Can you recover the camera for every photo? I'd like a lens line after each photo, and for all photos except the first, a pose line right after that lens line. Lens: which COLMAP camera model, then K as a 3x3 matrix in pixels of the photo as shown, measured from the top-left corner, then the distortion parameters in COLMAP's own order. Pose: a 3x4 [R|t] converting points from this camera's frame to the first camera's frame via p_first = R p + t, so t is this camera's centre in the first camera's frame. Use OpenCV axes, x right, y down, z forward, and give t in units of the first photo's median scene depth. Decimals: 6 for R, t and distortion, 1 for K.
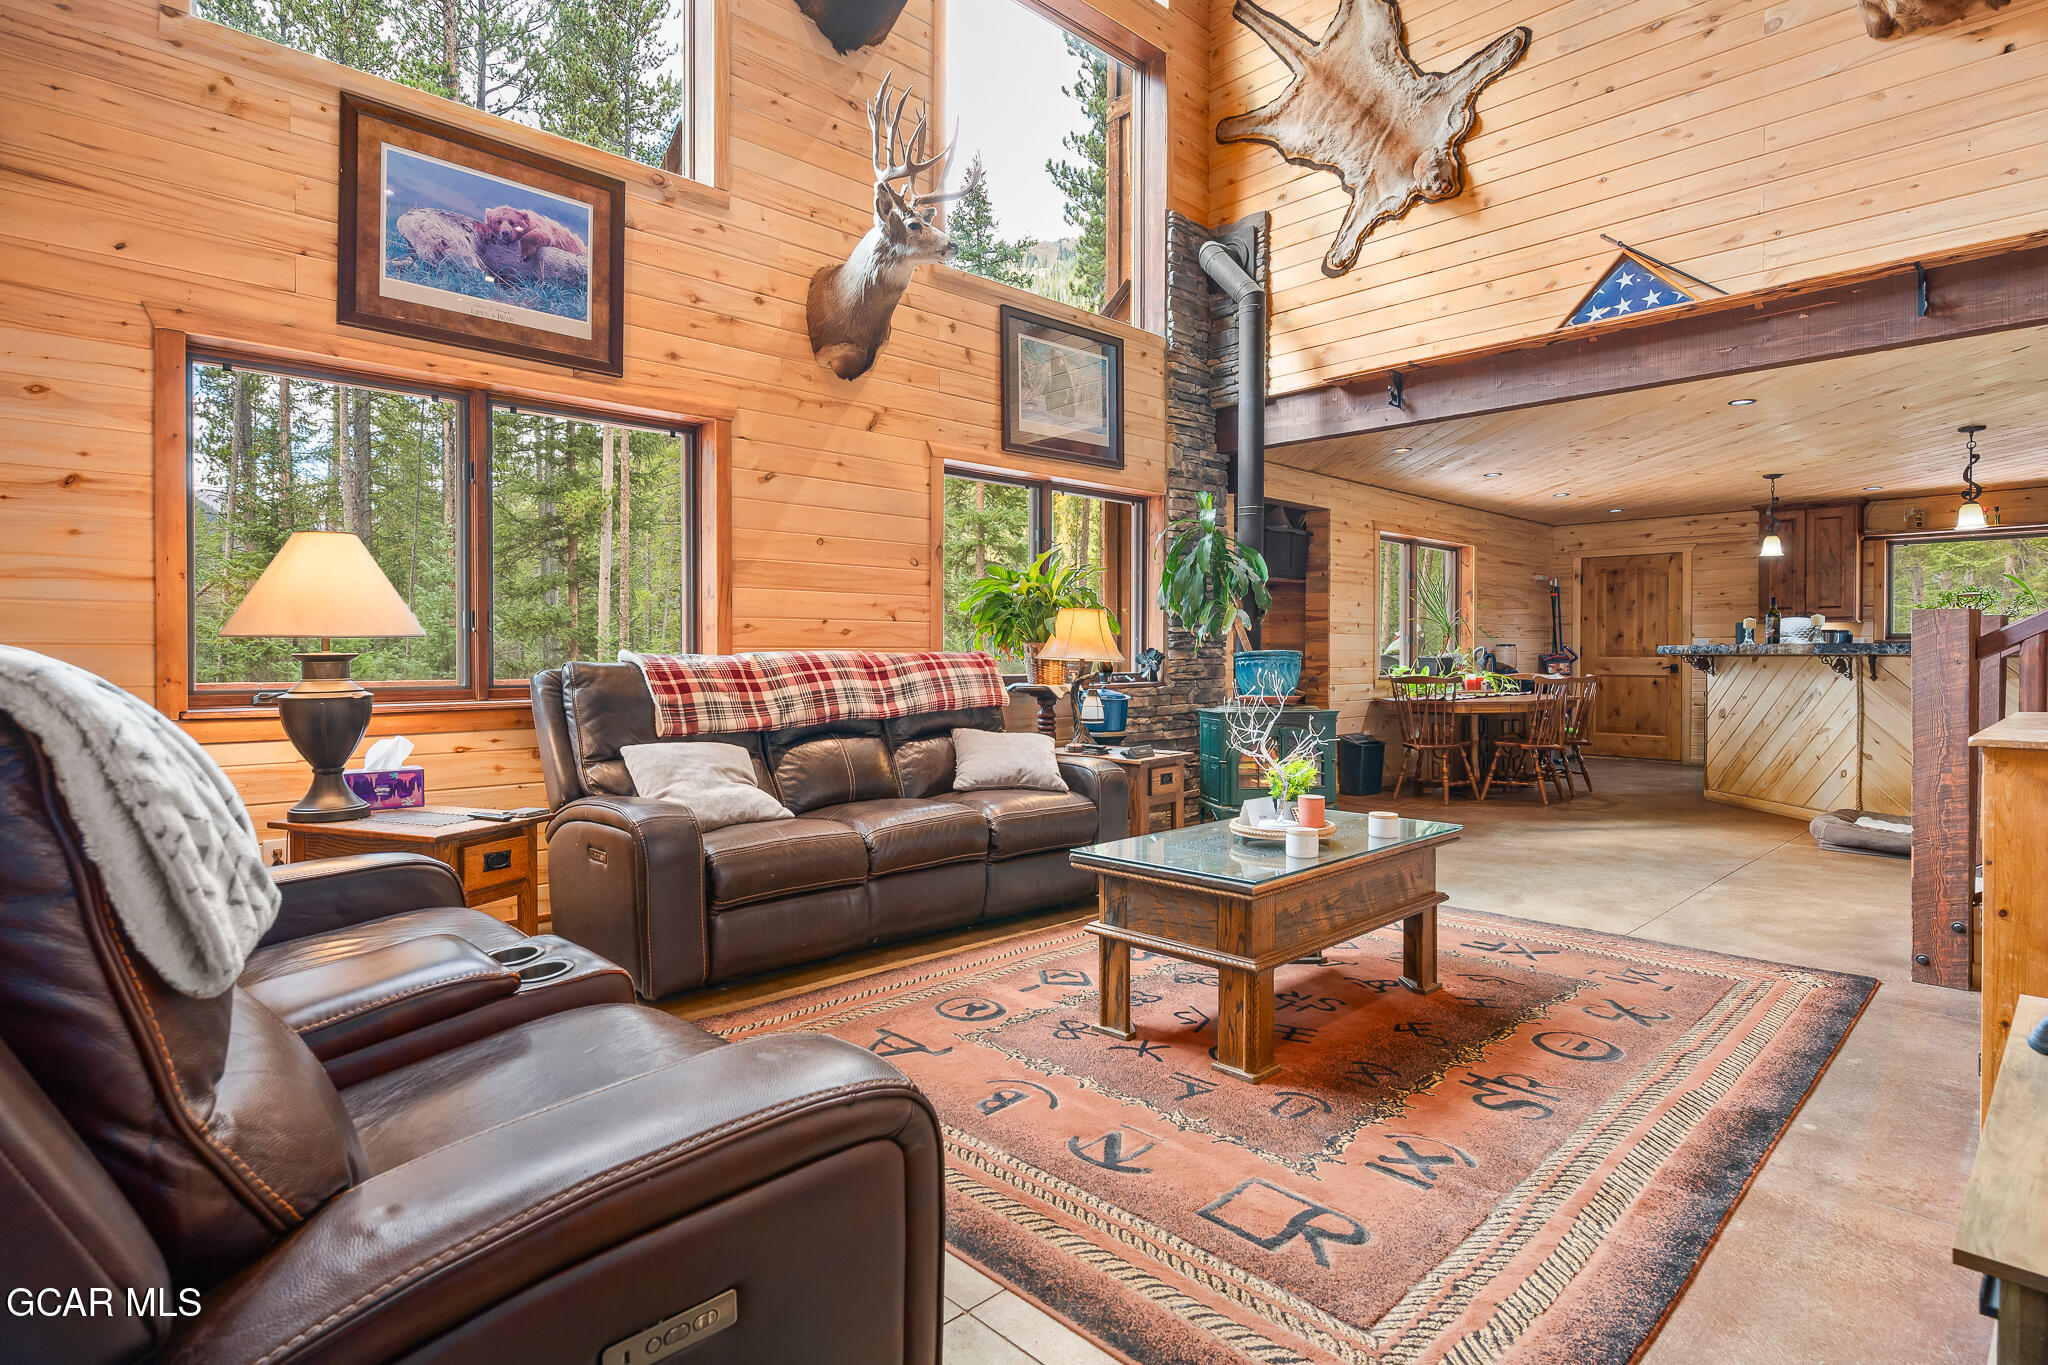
lens RADIAL K [[1061.7, 0, 1023.5], [0, 1061.7, 667.6], [0, 0, 1]] dist [-0.006340, -0.002257]
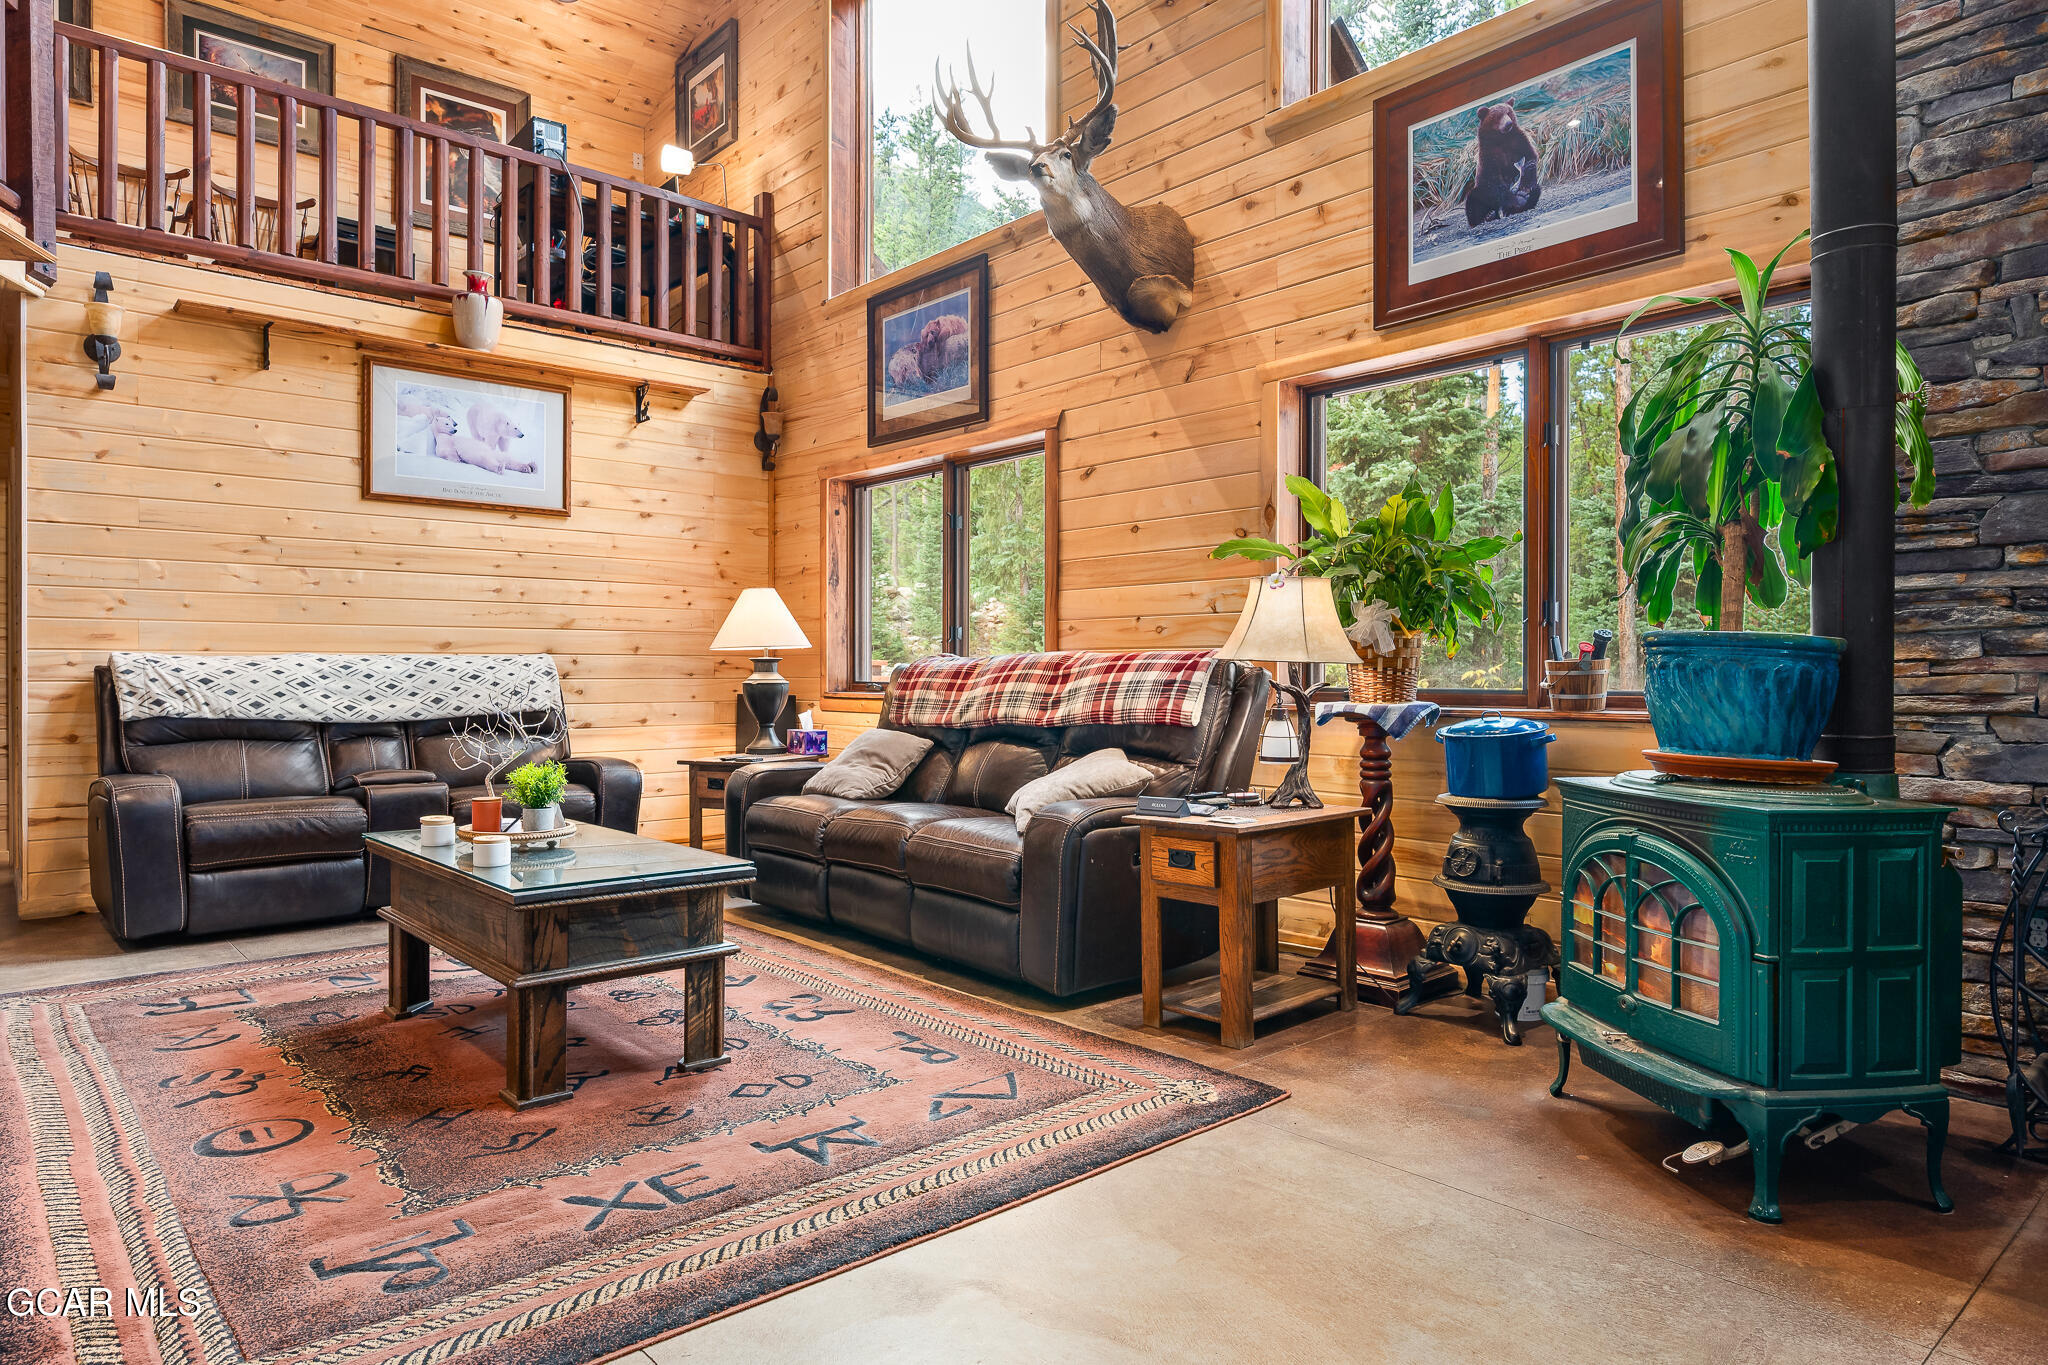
lens RADIAL K [[1225.4, 0, 1019.2], [0, 1225.4, 676.4], [0, 0, 1]] dist [0.003483, 0.000208]
pose [[-0.052912, 0.004628, -0.998588, 1.079598], [-0.013734, 0.999891, 0.005361, 0.000222], [0.998505, 0.013998, -0.052843, 1.237758]]
